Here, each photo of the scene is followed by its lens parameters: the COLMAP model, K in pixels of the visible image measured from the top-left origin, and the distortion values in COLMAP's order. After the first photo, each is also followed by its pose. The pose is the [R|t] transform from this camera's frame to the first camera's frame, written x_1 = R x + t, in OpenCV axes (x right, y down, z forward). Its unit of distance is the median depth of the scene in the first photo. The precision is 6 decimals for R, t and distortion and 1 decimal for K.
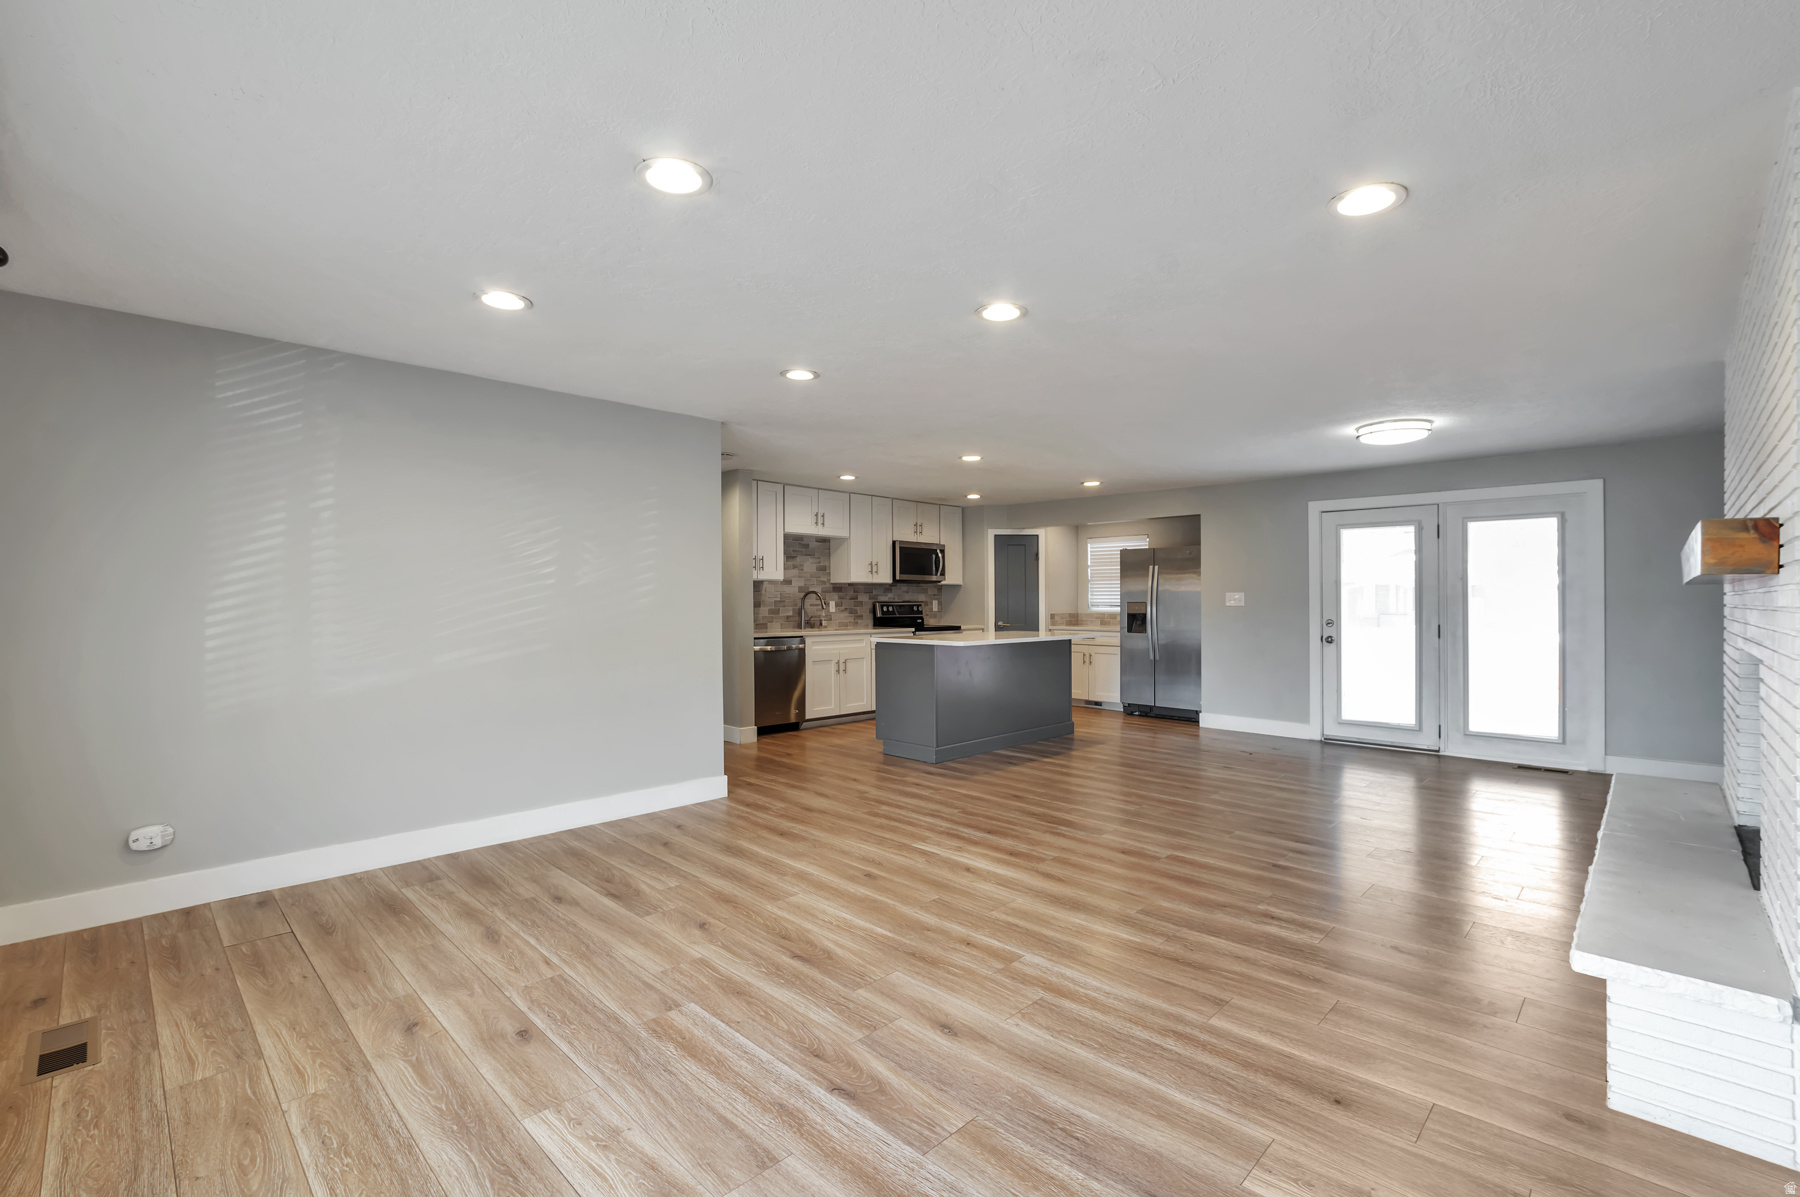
lens RADIAL K [[801.7, 0, 900.0], [0, 801.7, 598.5], [0, 0, 1]] dist [-0.000084, -0.000014]
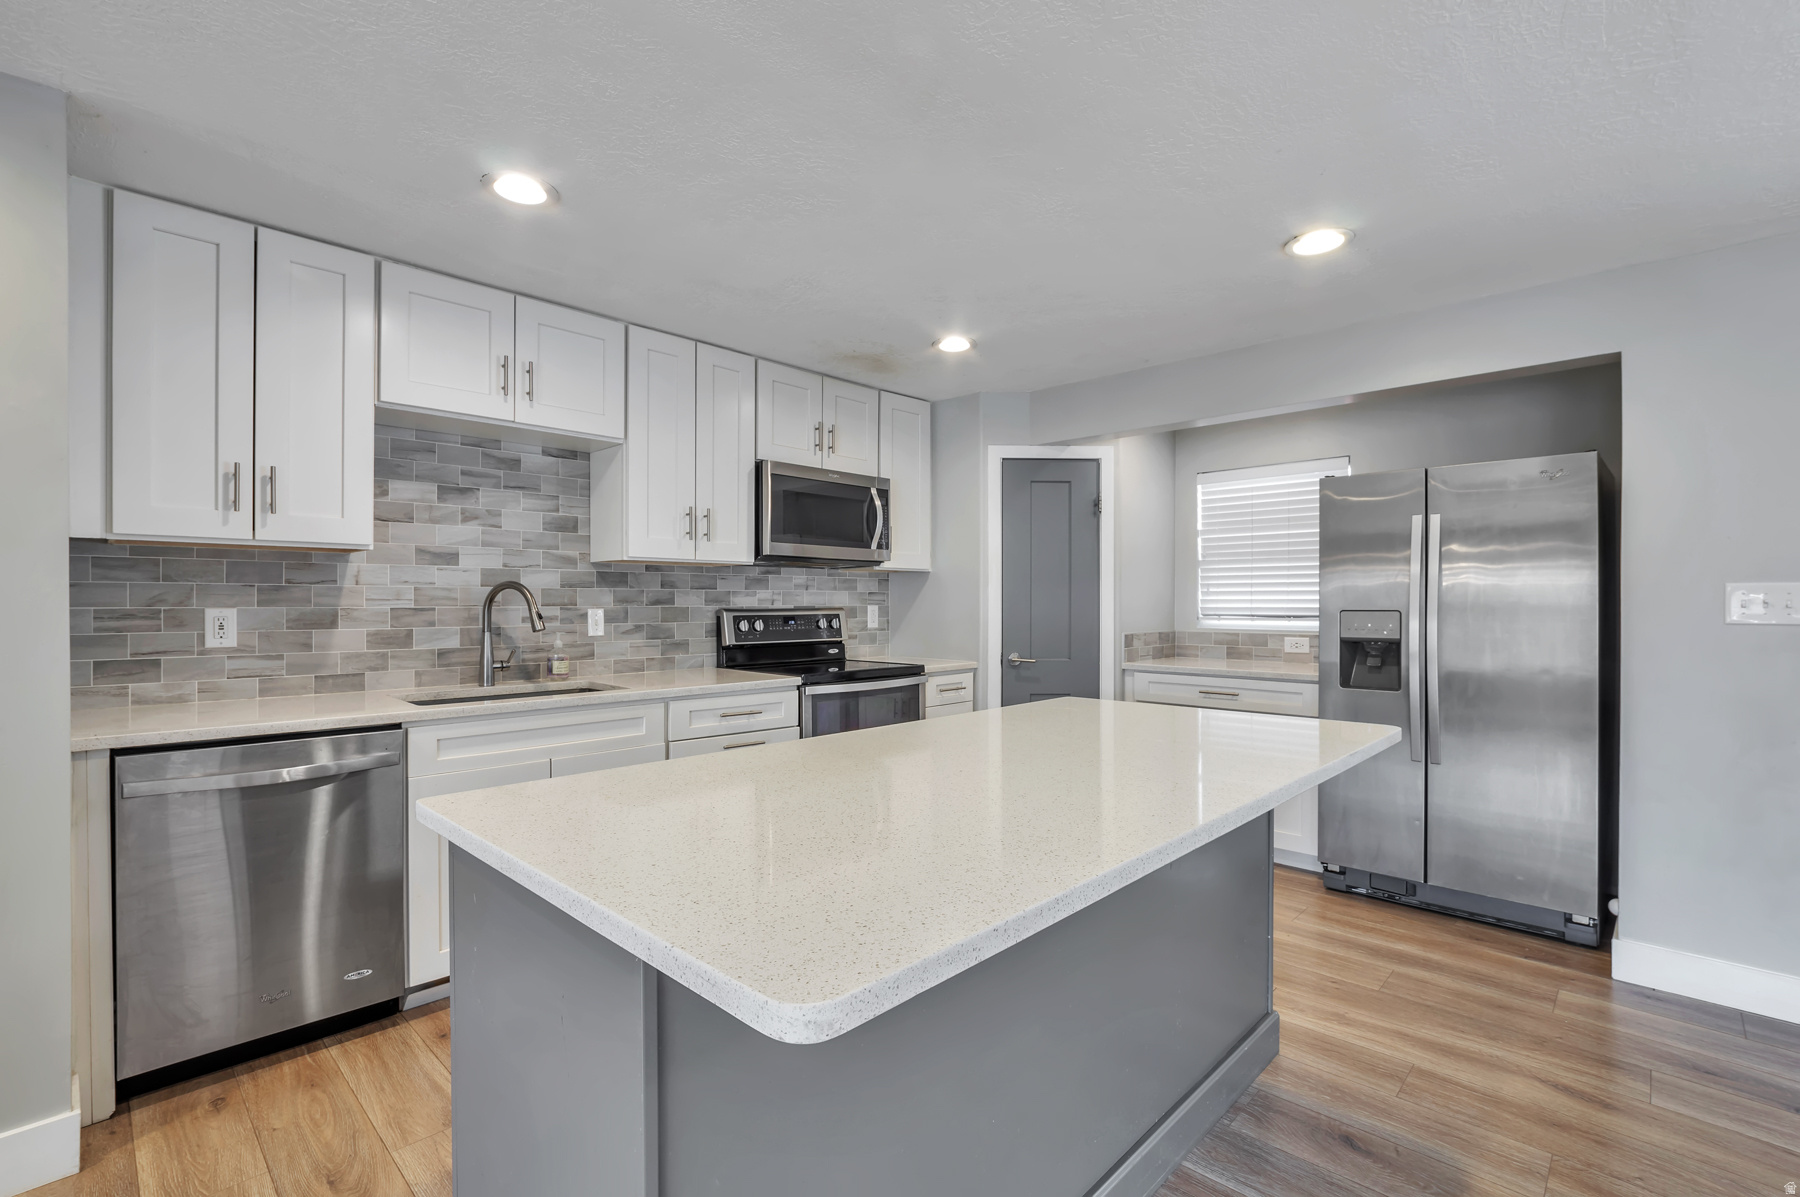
lens RADIAL K [[801.7, 0, 900.0], [0, 801.7, 598.5], [0, 0, 1]] dist [-0.000084, -0.000014]
pose [[0.999876, -0.000830, 0.015711, 0.056969], [0.000866, 0.999997, -0.002276, -0.000563], [-0.015709, 0.002289, 0.999874, 0.583100]]
